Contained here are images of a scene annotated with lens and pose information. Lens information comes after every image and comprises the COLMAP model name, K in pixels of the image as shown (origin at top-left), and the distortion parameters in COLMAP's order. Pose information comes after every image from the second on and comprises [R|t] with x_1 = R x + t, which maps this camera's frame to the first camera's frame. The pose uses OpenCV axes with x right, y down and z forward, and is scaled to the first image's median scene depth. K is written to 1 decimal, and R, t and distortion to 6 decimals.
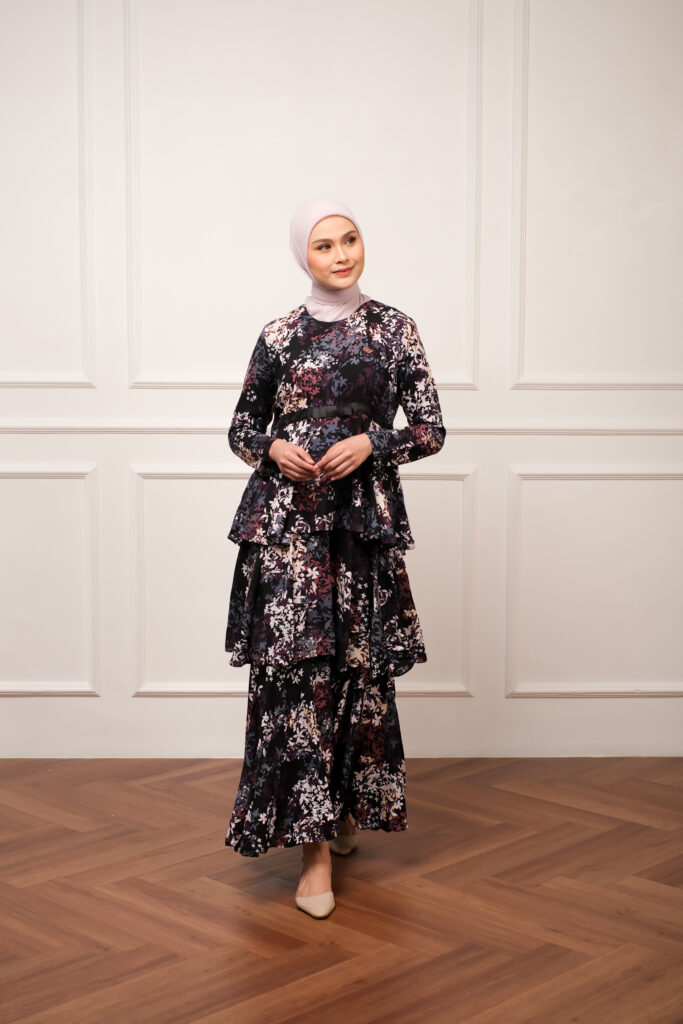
lens RADIAL K [[1506.3, 0, 321.7], [0, 1506.3, 560.1], [0, 0, 1]] dist [0.032859, 0.000000]
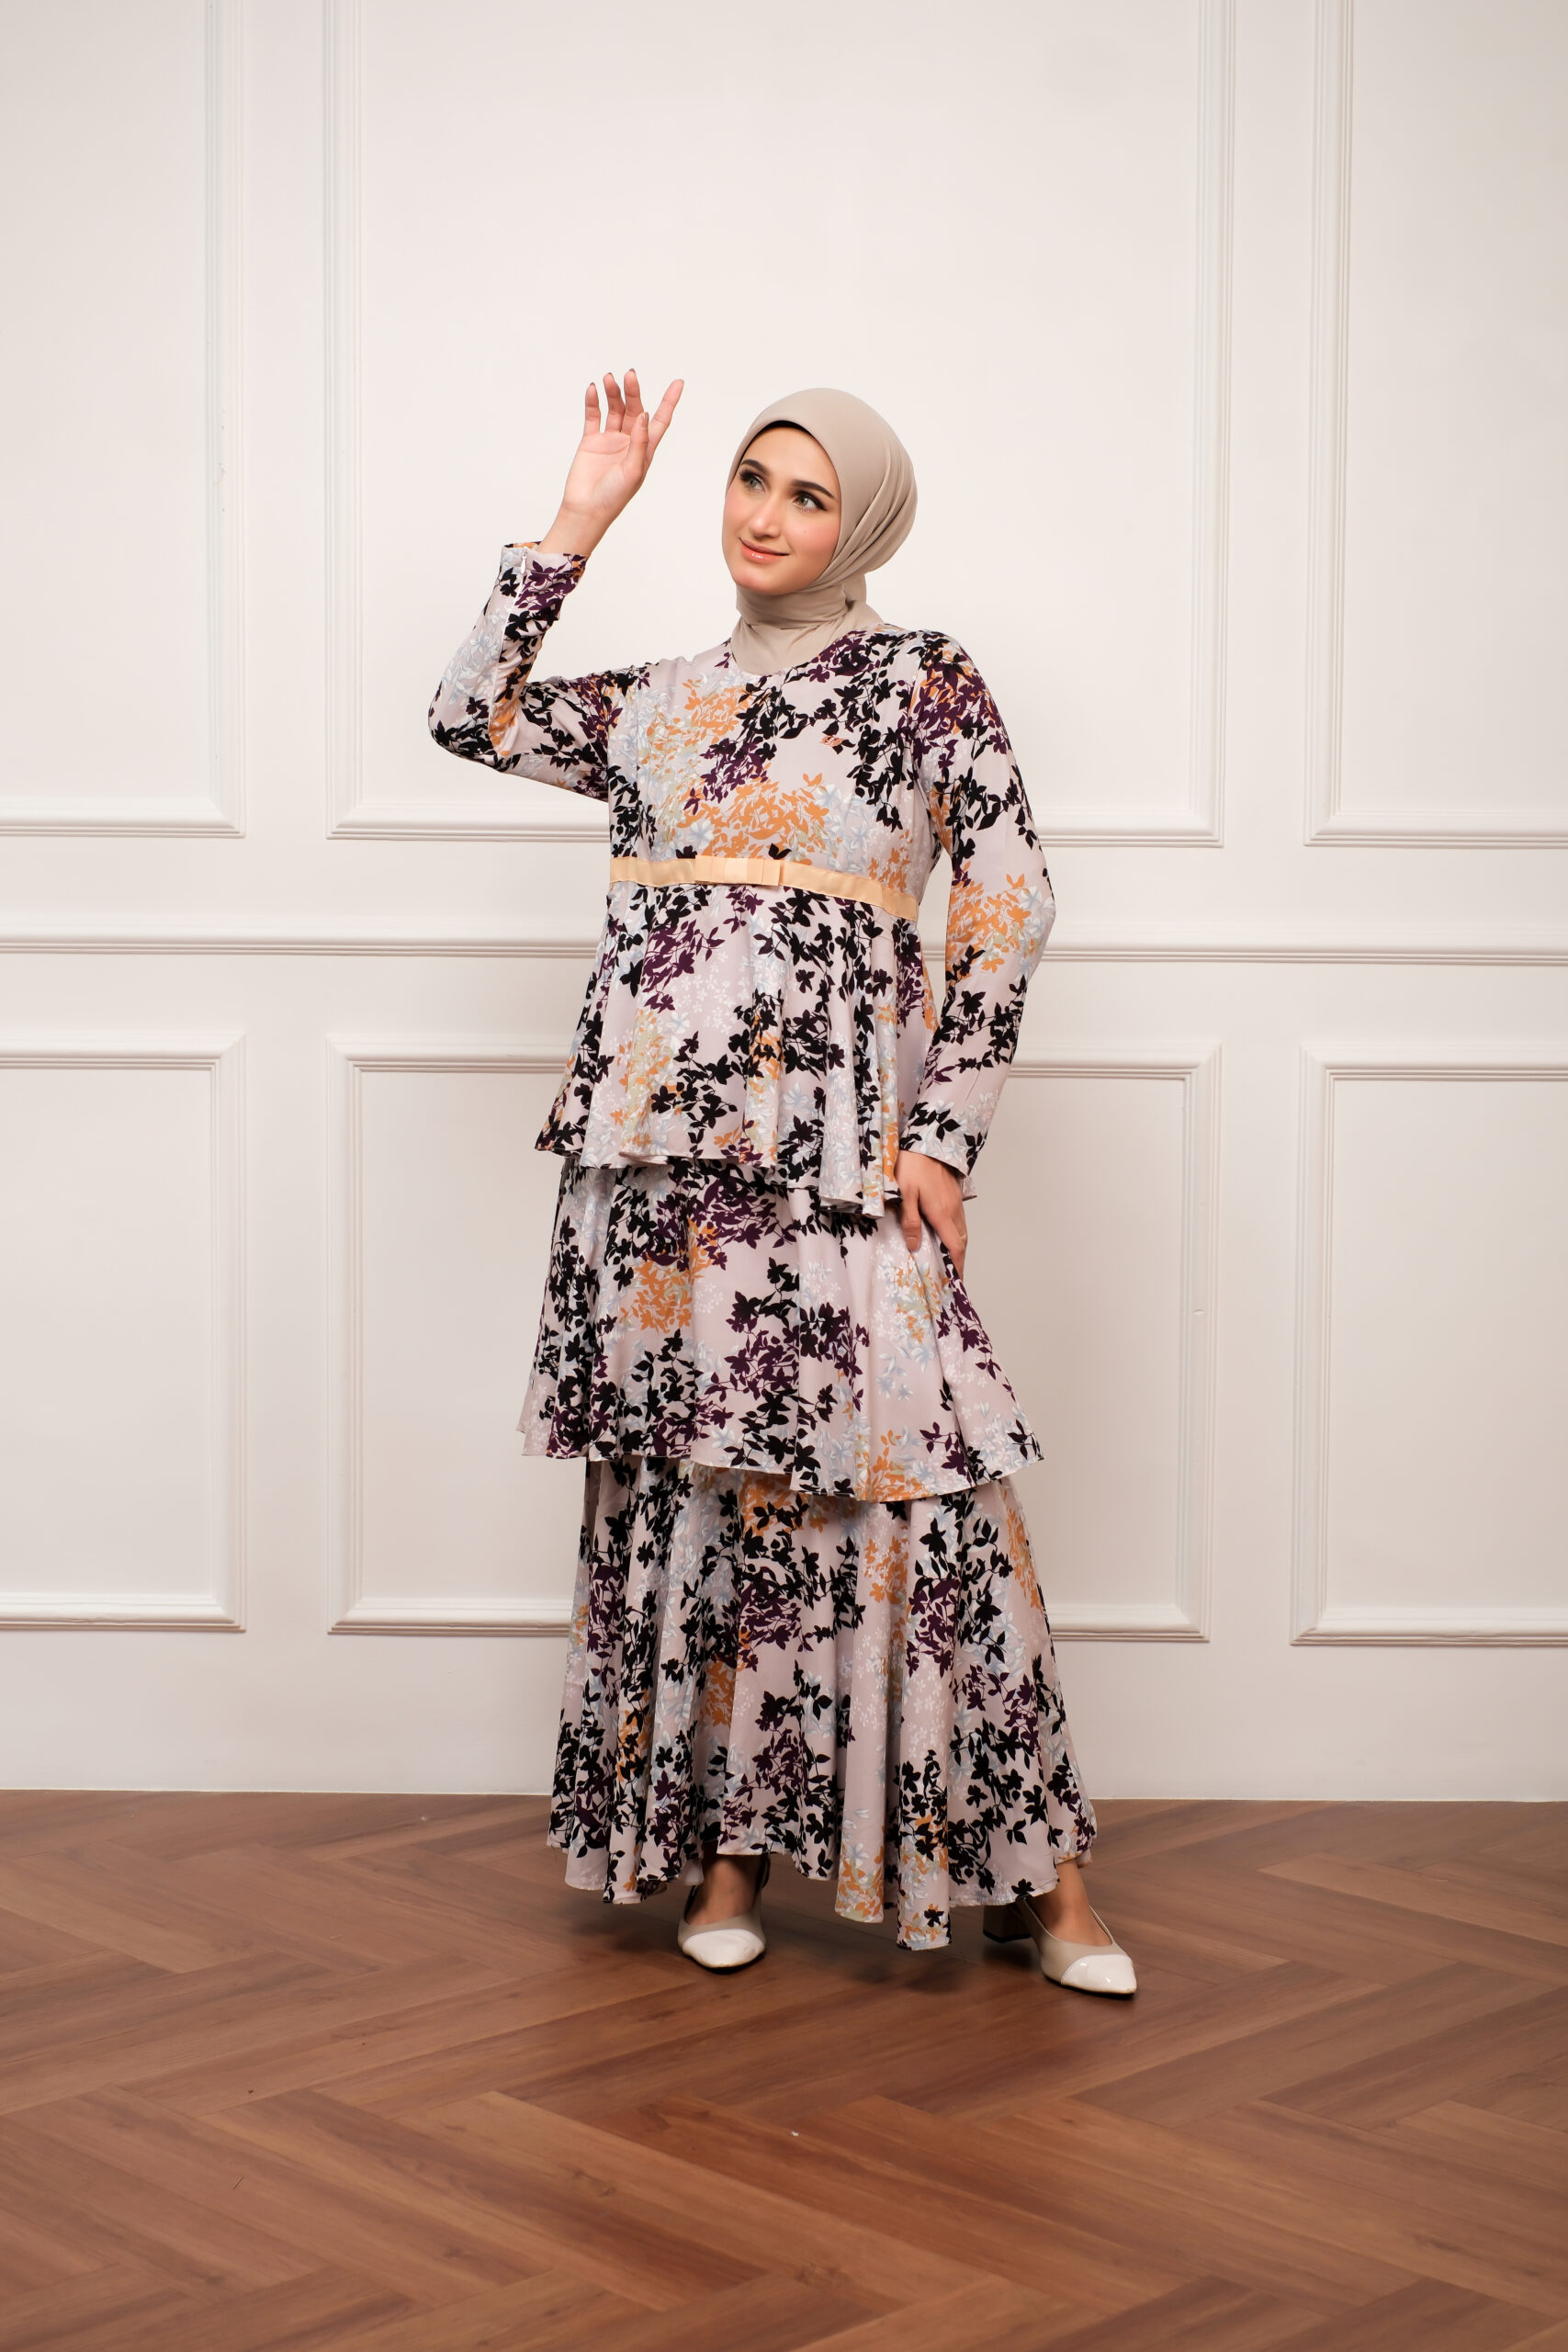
lens RADIAL K [[3459.4, 0, 761.2], [0, 3459.4, 1236.3], [0, 0, 1]] dist [0.032859, 0.000000]
pose [[0.999748, 0.006058, -0.021630, 0.005947], [-0.007154, 0.998674, -0.050972, 0.042407], [0.021292, 0.051114, 0.998466, 0.135409]]
